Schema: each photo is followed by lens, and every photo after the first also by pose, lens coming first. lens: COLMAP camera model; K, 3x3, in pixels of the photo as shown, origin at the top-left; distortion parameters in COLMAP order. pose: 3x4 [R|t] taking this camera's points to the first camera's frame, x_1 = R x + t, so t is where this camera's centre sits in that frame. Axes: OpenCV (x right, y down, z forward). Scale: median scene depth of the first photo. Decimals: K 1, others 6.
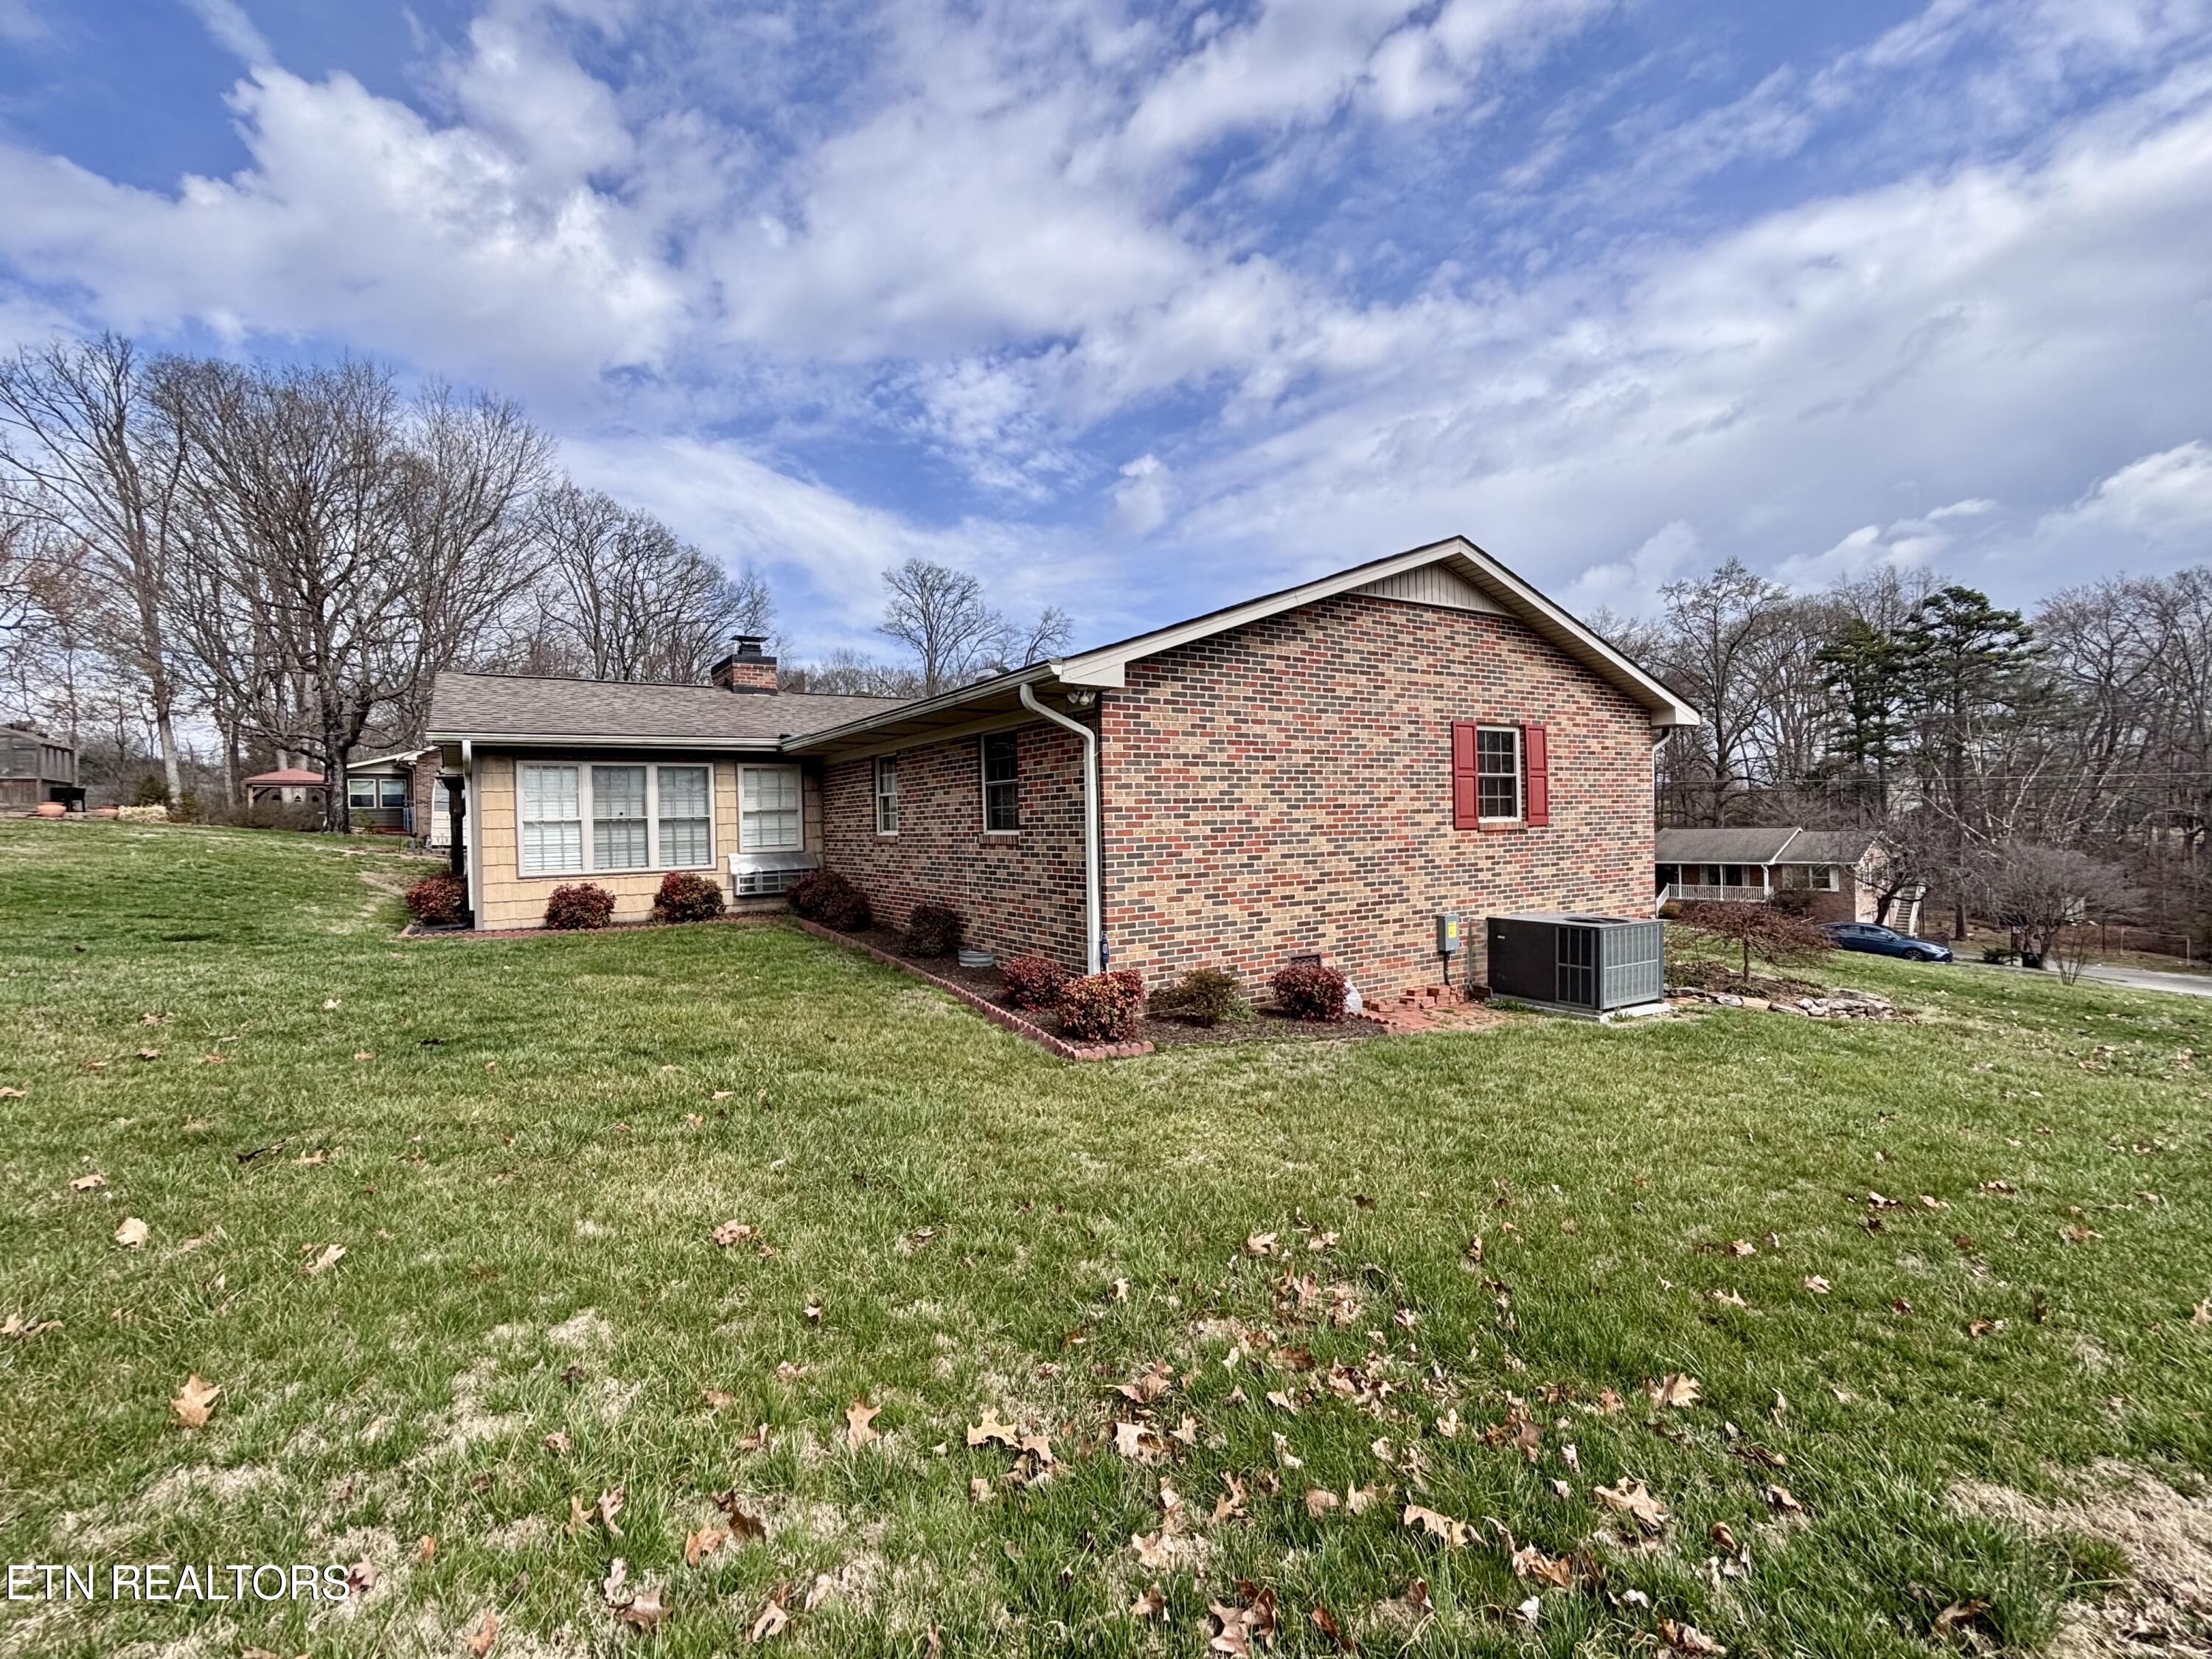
lens RADIAL K [[996.2, 0, 1106.0], [0, 996.2, 829.5], [0, 0, 1]] dist [0.002039, 0.000034]
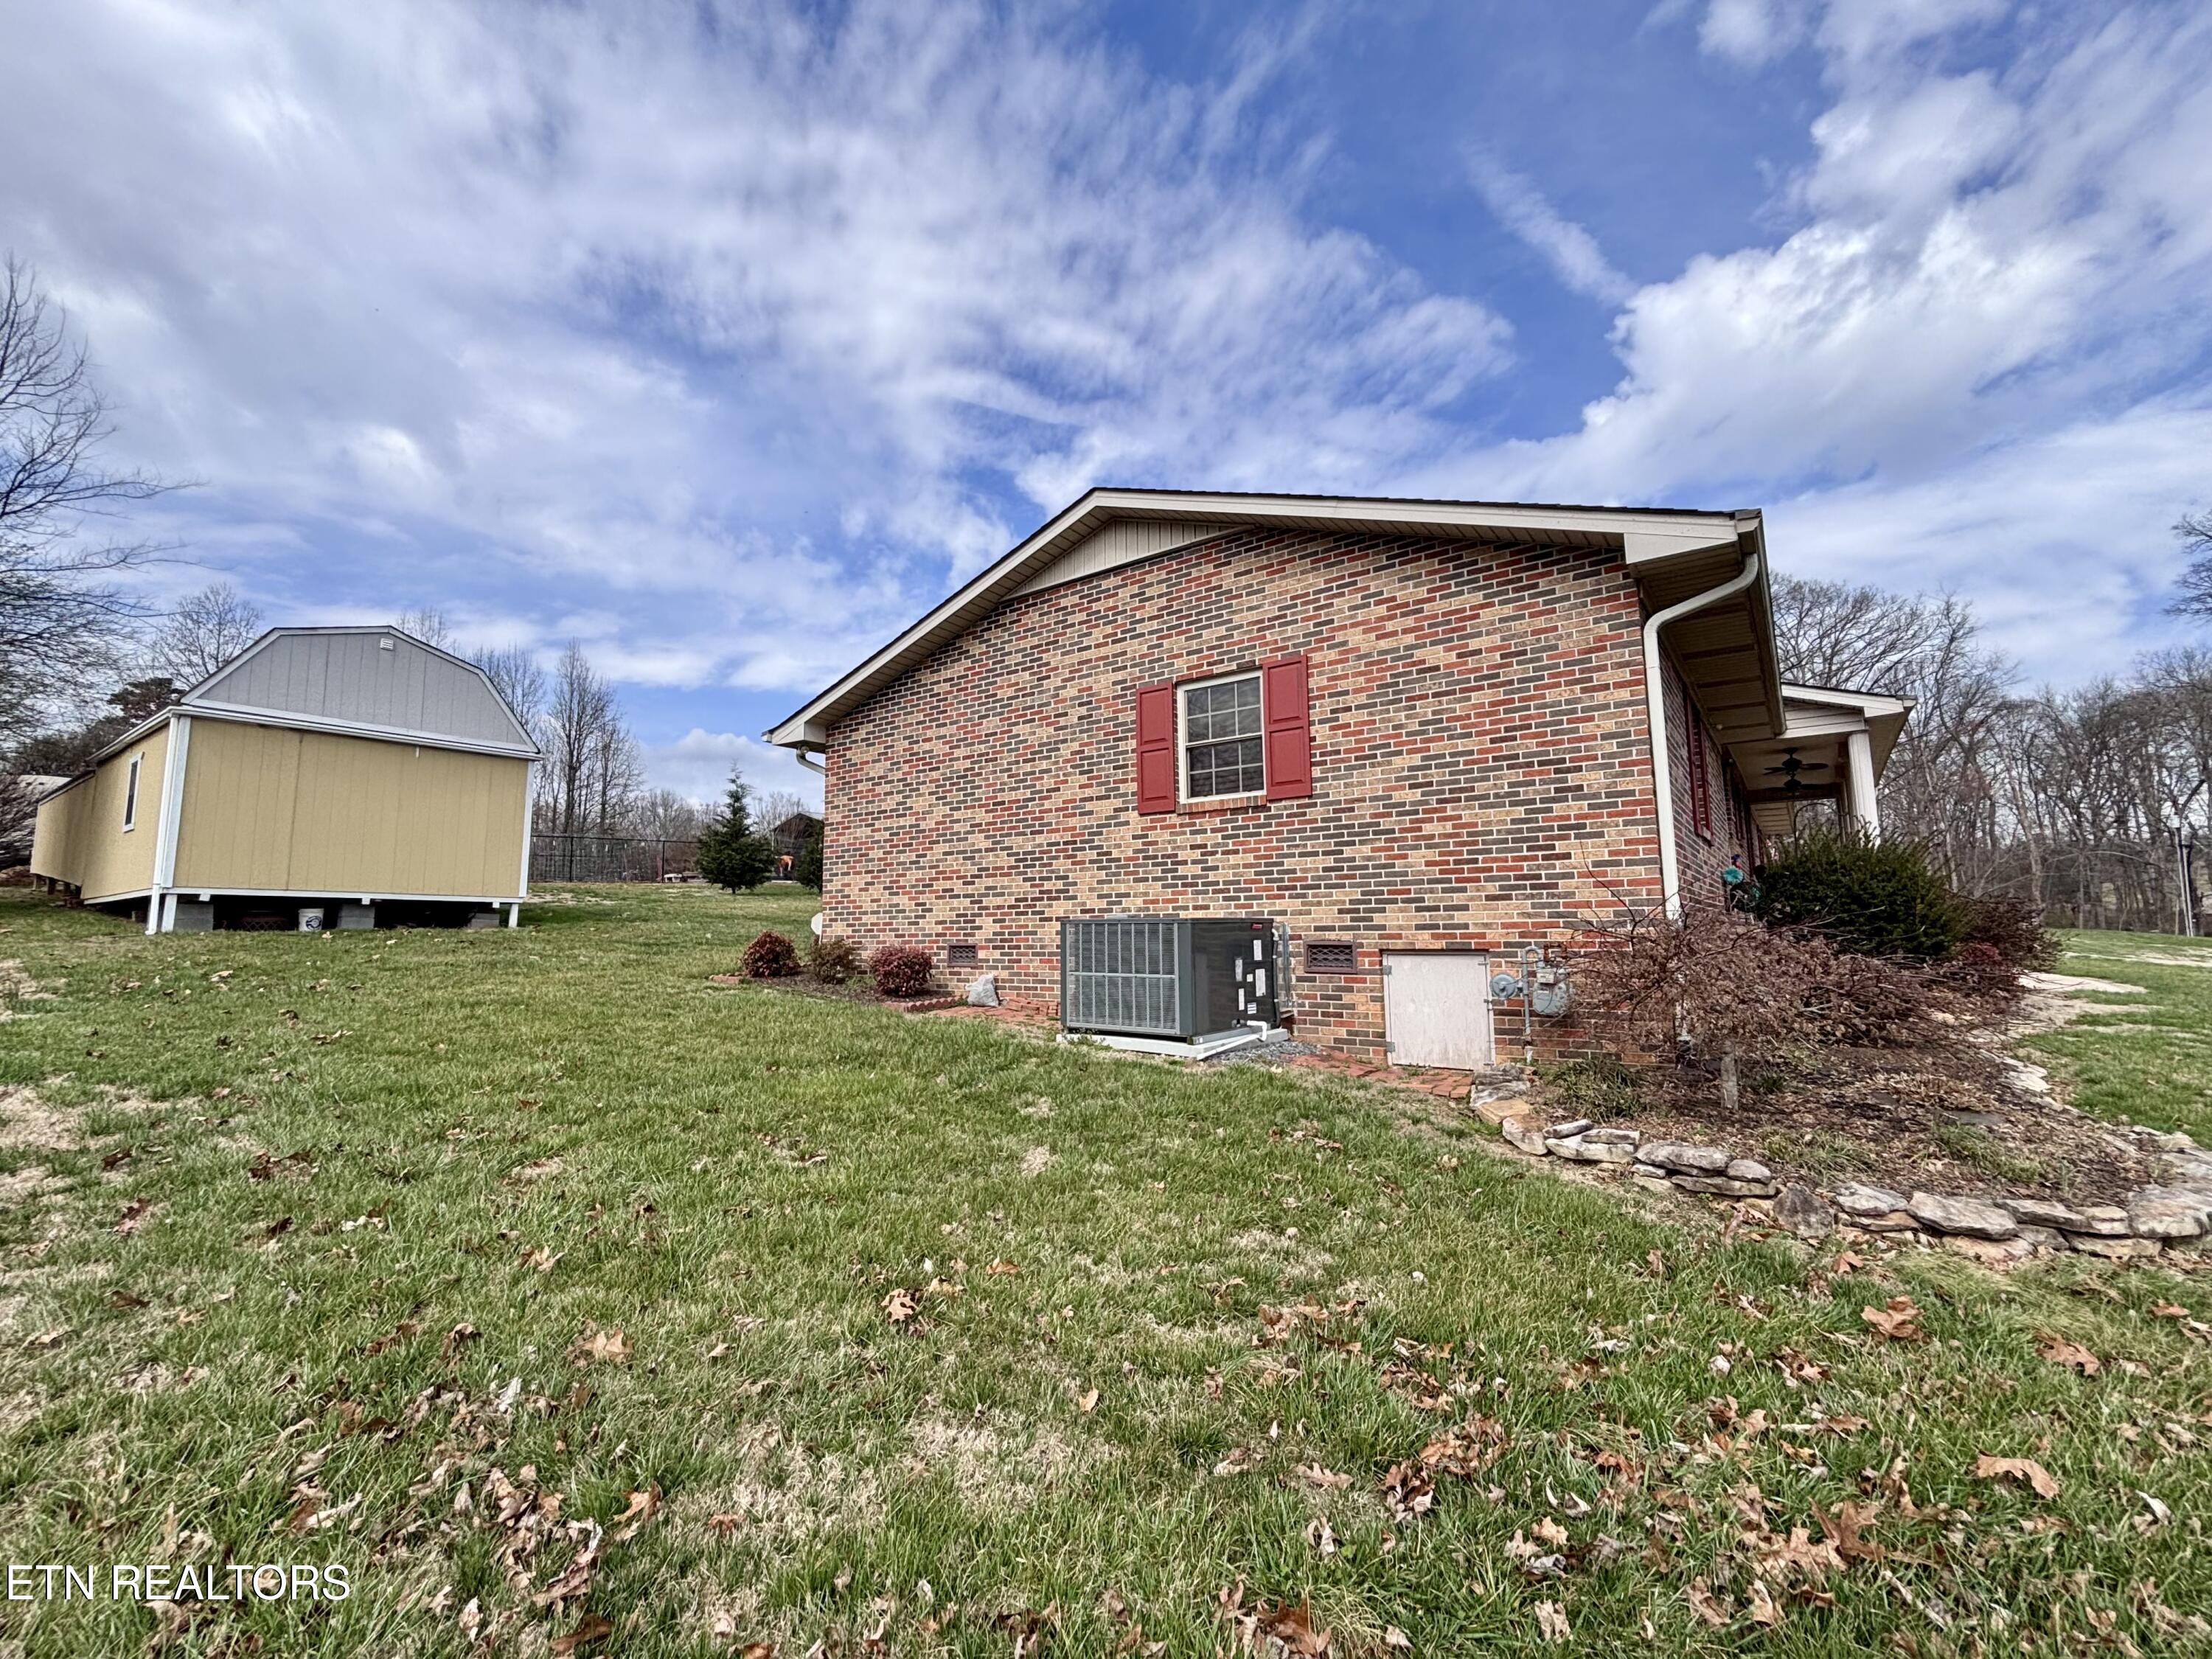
lens RADIAL K [[996.2, 0, 1106.0], [0, 996.2, 829.5], [0, 0, 1]] dist [0.002039, 0.000034]
pose [[0.341153, -0.086705, -0.936001, 1.179006], [-0.002535, 0.995648, -0.093154, 0.094655], [0.940004, 0.034153, 0.339448, 0.720696]]
